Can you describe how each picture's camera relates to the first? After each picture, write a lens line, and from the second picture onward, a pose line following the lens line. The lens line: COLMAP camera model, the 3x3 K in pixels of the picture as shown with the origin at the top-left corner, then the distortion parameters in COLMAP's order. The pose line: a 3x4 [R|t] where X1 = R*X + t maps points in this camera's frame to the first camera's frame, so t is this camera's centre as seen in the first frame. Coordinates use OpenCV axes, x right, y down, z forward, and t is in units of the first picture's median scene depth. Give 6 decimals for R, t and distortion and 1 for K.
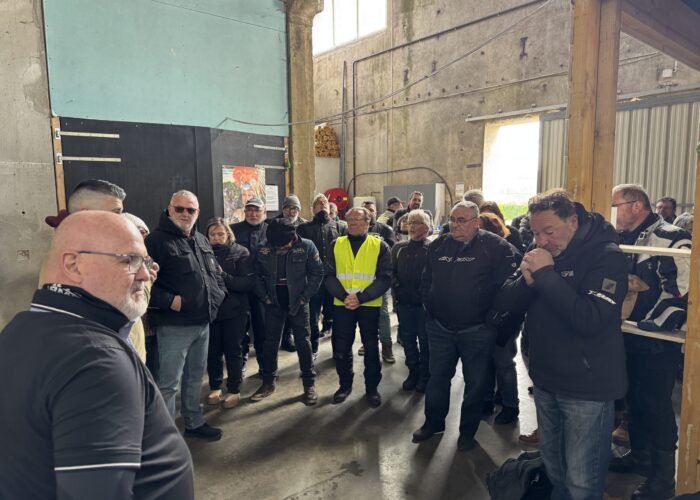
lens RADIAL K [[485.6, 0, 346.8], [0, 485.6, 249.9], [0, 0, 1]] dist [0.051433, -0.048873]
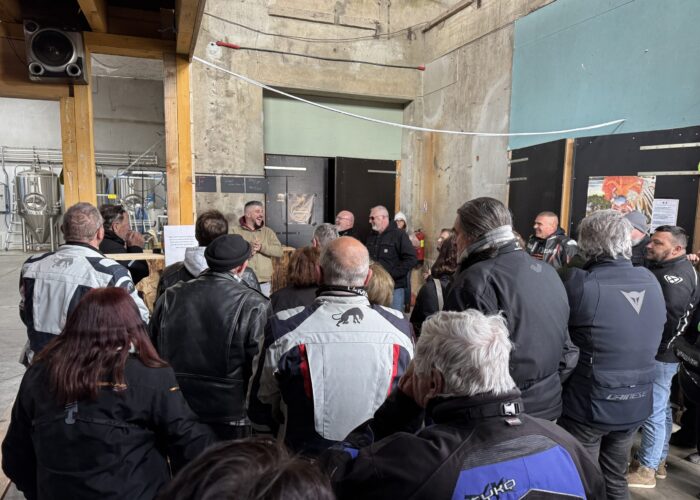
lens RADIAL K [[485.6, 0, 349.0], [0, 485.6, 245.7], [0, 0, 1]] dist [0.051433, -0.048873]
pose [[-0.316769, 0.095774, -0.943655, 0.686634], [-0.115971, 0.983514, 0.138749, -0.112868], [0.941386, 0.153388, -0.300440, 0.800821]]
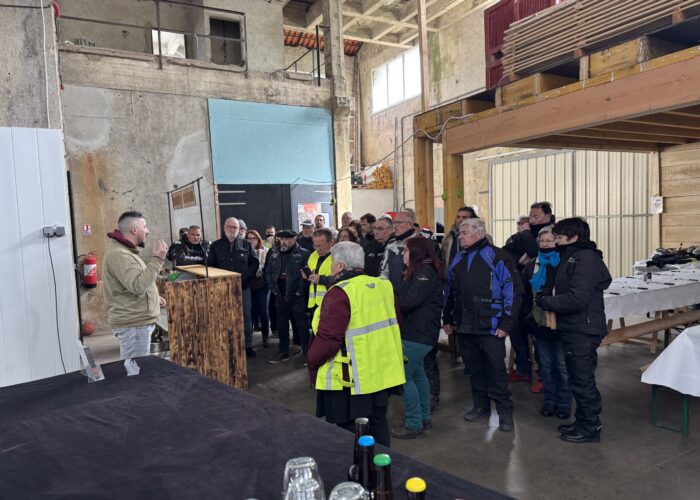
lens RADIAL K [[485.6, 0, 351.4], [0, 485.6, 254.6], [0, 0, 1]] dist [0.051433, -0.048873]
pose [[0.980675, -0.018791, -0.194738, 0.282133], [0.011401, 0.999174, -0.039002, 0.087486], [0.195310, 0.036028, 0.980080, -0.693446]]
